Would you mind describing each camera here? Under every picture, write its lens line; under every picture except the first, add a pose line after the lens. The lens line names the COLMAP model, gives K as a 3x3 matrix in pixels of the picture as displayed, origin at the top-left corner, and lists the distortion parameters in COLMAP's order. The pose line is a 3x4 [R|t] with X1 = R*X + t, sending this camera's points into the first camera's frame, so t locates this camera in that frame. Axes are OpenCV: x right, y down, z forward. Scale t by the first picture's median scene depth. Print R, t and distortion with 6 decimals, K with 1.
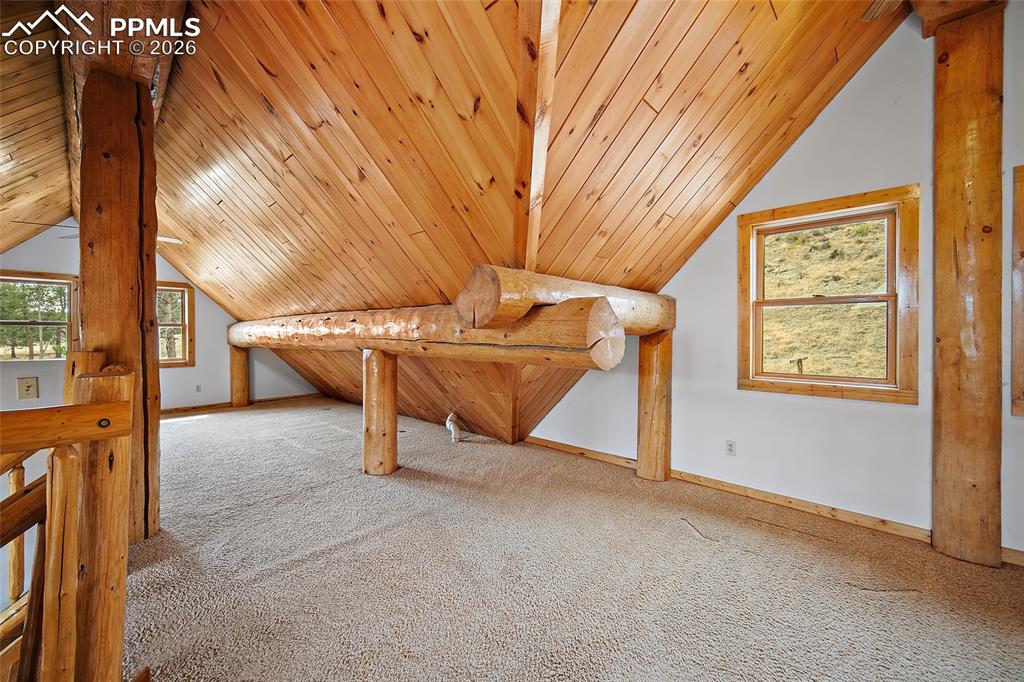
lens RADIAL K [[407.1, 0, 503.5], [0, 407.1, 331.9], [0, 0, 1]] dist [-0.001518, -0.000251]
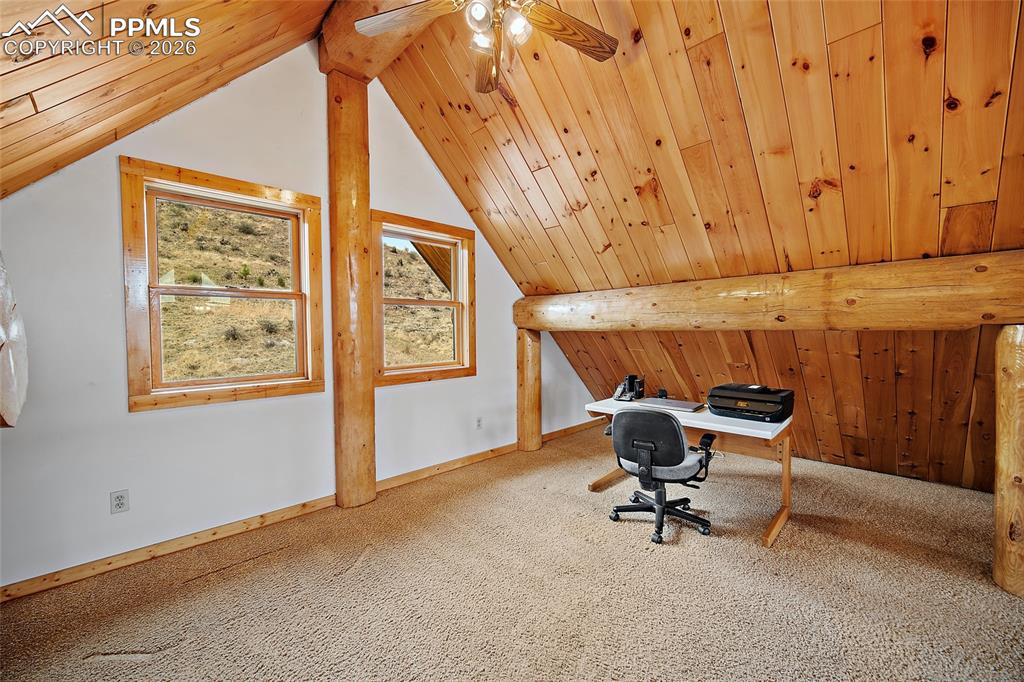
lens RADIAL K [[407.1, 0, 509.6], [0, 407.1, 338.9], [0, 0, 1]] dist [-0.001518, -0.000251]
pose [[0.013302, -0.029883, 0.999465, -0.119372], [0.001799, 0.999552, 0.029862, -0.003206], [-0.999910, 0.001400, 0.013350, 0.437285]]
